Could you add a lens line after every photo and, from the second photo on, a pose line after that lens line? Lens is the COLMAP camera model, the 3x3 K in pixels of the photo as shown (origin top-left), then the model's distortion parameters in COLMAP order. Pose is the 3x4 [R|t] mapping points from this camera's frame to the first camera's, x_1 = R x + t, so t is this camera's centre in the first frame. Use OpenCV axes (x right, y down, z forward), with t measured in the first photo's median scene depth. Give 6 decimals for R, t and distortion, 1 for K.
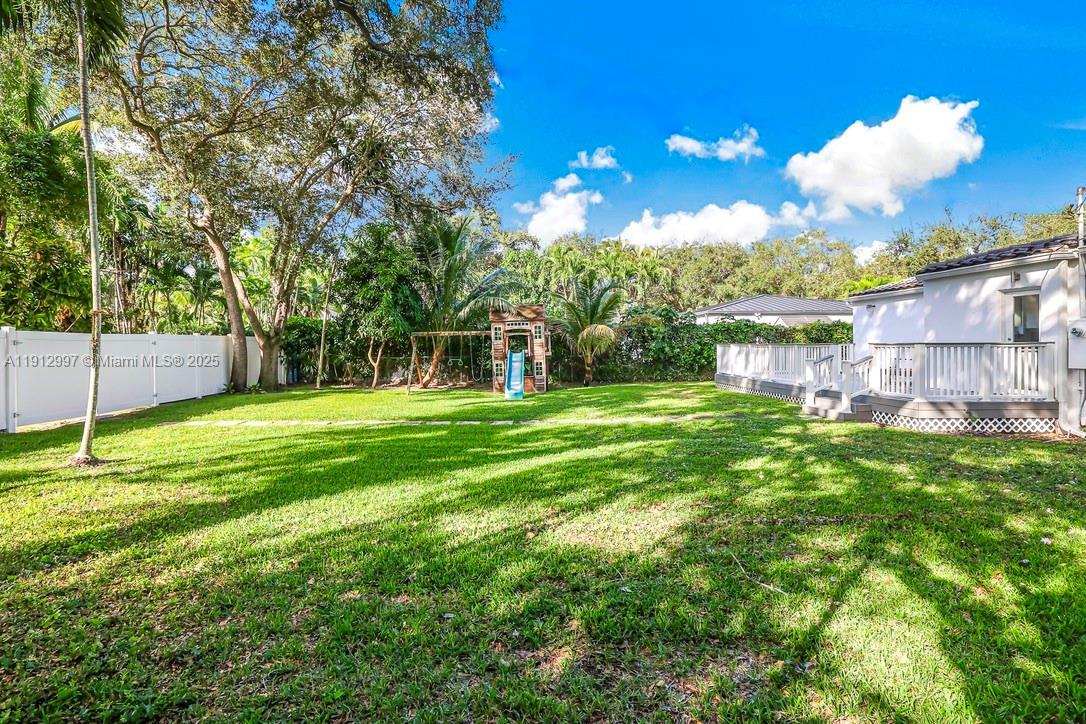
lens RADIAL K [[508.4, 0, 603.6], [0, 508.4, 337.4], [0, 0, 1]] dist [0.002192, 0.000176]
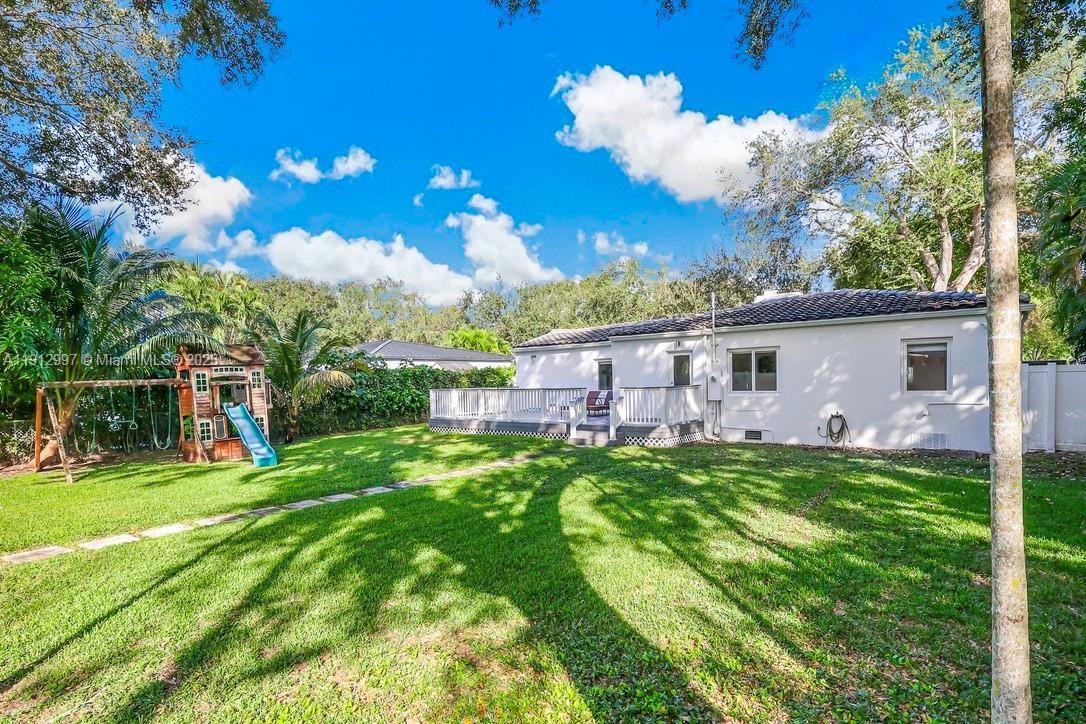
lens RADIAL K [[494.1, 0, 549.4], [0, 494.1, 391.2], [0, 0, 1]] dist [-0.000856, -0.000106]
pose [[0.703525, -0.024703, 0.710241, -0.363454], [0.007759, 0.999603, 0.027081, -0.010217], [-0.710628, -0.013542, 0.703438, 0.137696]]
